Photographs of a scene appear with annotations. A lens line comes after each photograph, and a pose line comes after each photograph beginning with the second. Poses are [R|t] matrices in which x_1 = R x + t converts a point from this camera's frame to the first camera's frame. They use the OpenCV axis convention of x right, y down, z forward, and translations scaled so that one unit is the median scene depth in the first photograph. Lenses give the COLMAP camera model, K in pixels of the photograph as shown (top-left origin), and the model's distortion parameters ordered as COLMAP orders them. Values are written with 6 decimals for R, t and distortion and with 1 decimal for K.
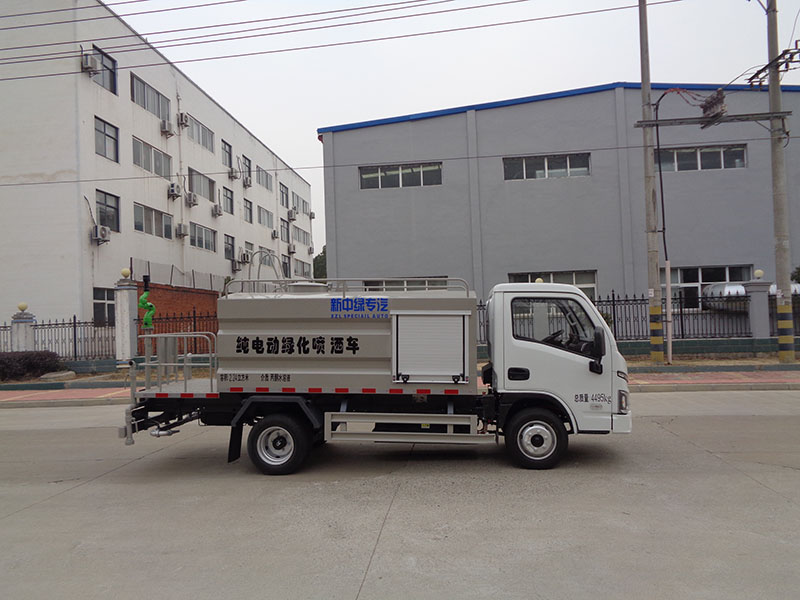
lens RADIAL K [[602.3, 0, 400.0], [0, 602.3, 300.0], [0, 0, 1]] dist [0.008410, 0.010751]
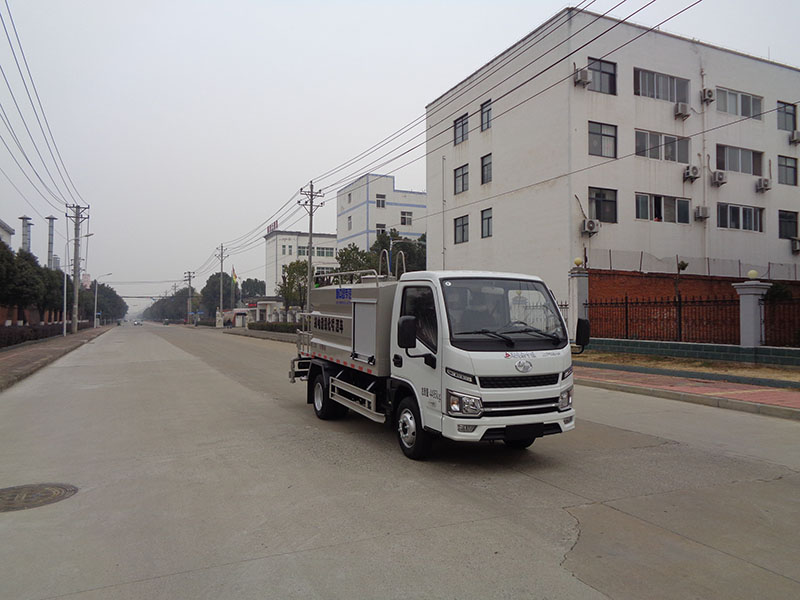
lens RADIAL K [[602.3, 0, 400.0], [0, 602.3, 300.0], [0, 0, 1]] dist [0.008410, 0.010751]
pose [[0.513548, 0.021542, -0.857791, 0.248085], [-0.000209, 0.999688, 0.024980, -0.001628], [0.858061, -0.012649, 0.513392, 0.109093]]
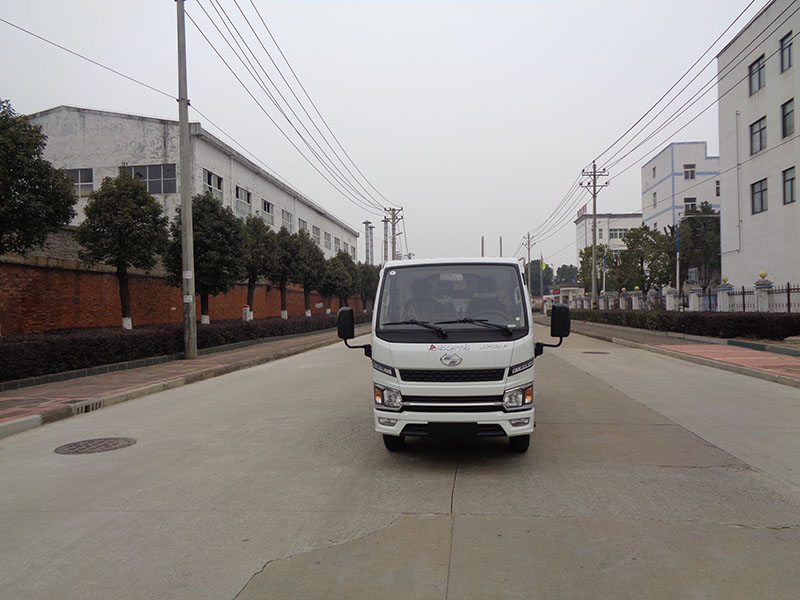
lens RADIAL K [[602.3, 0, 400.0], [0, 602.3, 300.0], [0, 0, 1]] dist [0.008410, 0.010751]
pose [[0.030293, 0.035207, -0.998921, 0.281310], [0.040174, 0.998529, 0.036412, -0.000018], [0.998733, -0.041234, 0.028834, 0.230291]]
